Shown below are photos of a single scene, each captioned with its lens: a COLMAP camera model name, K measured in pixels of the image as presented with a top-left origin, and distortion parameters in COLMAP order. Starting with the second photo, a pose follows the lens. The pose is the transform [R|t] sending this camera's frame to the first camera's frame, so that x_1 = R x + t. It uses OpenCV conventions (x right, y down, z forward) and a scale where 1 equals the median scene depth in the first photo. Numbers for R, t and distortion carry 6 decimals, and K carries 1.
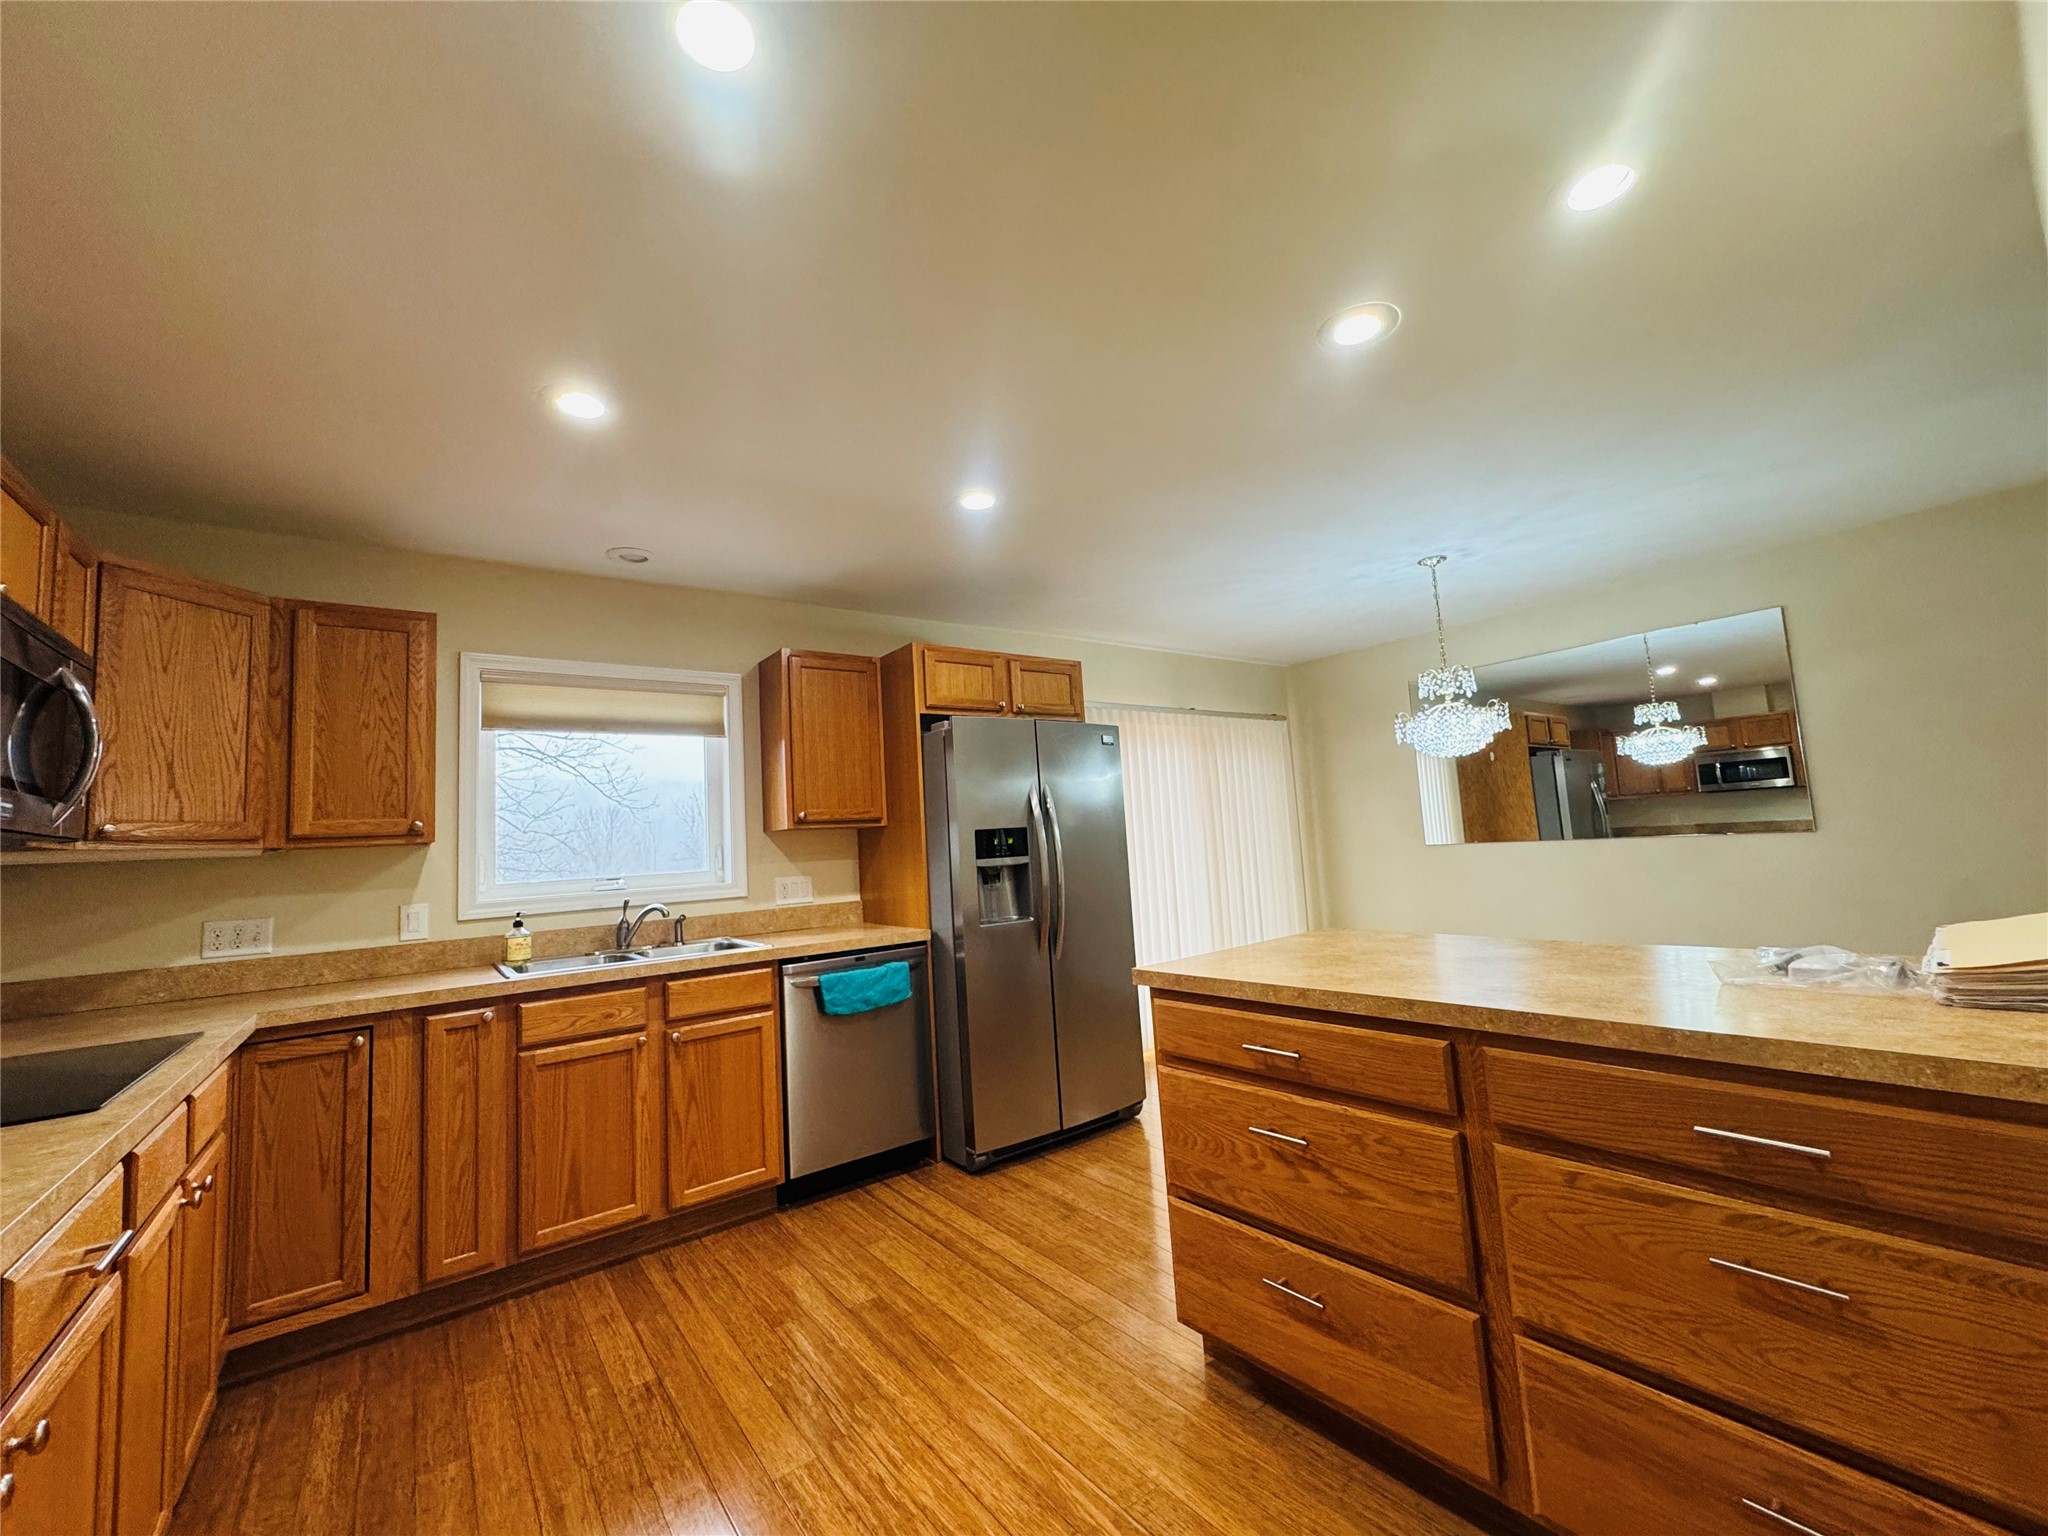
lens RADIAL K [[818.6, 0, 1027.9], [0, 818.6, 770.2], [0, 0, 1]] dist [-0.003785, 0.000319]
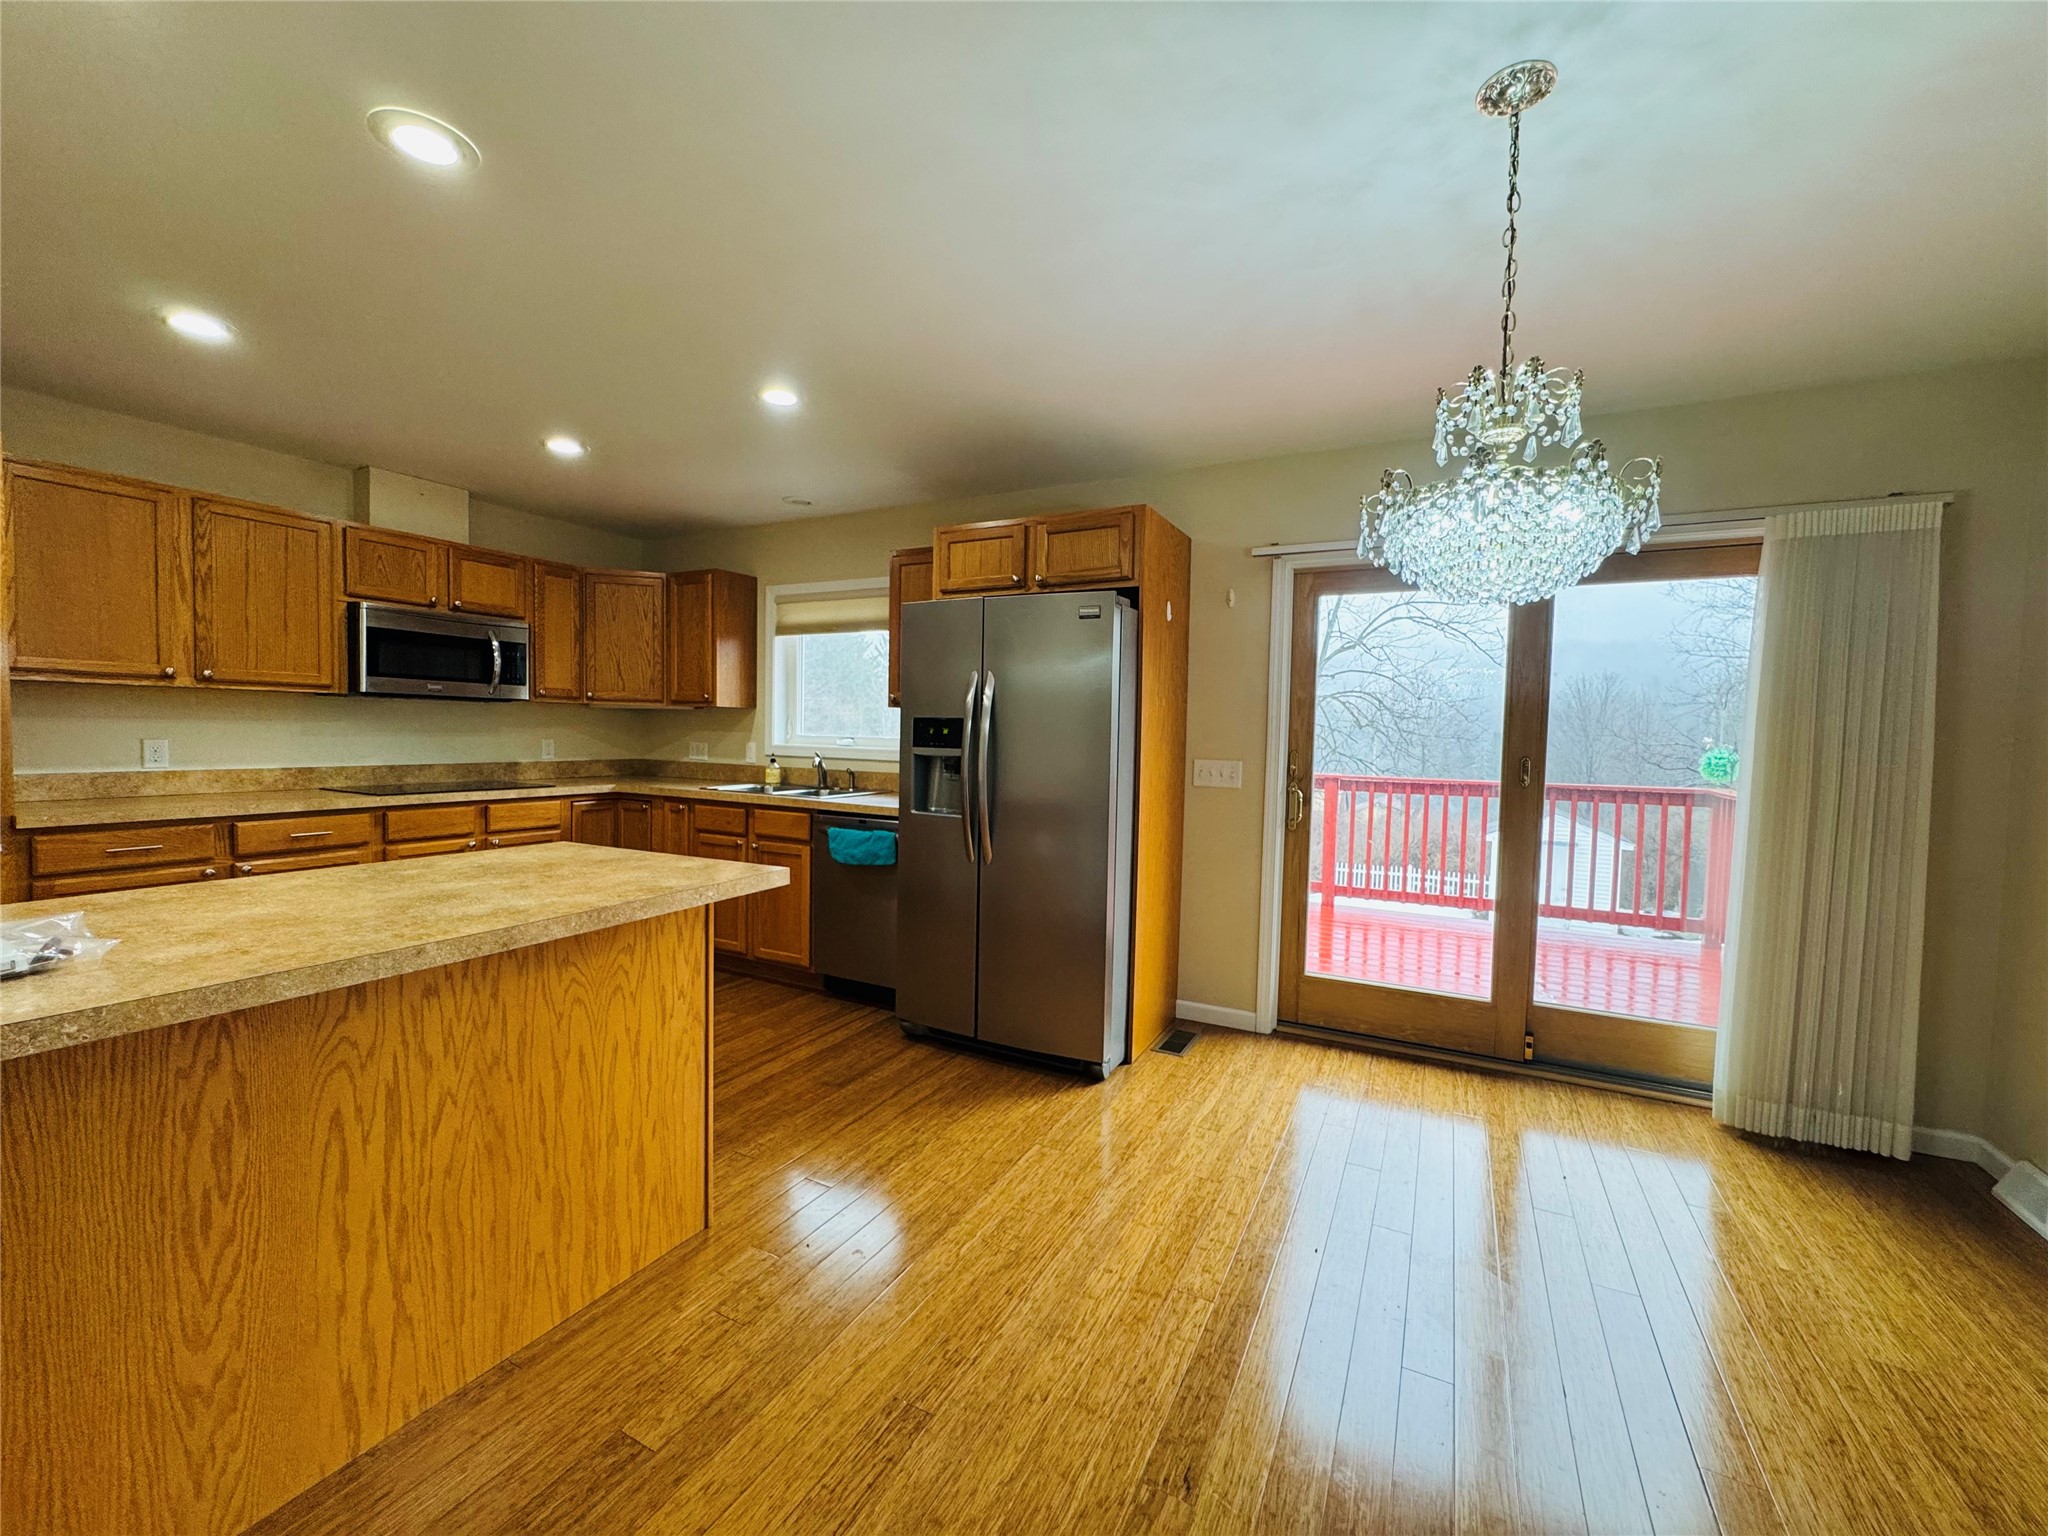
lens RADIAL K [[818.6, 0, 1026.0], [0, 818.6, 769.3], [0, 0, 1]] dist [-0.003785, 0.000319]
pose [[0.428019, 0.114268, -0.896517, 1.125952], [0.035027, 0.989132, 0.142795, -0.003664], [0.903091, -0.092521, 0.419365, 0.871123]]
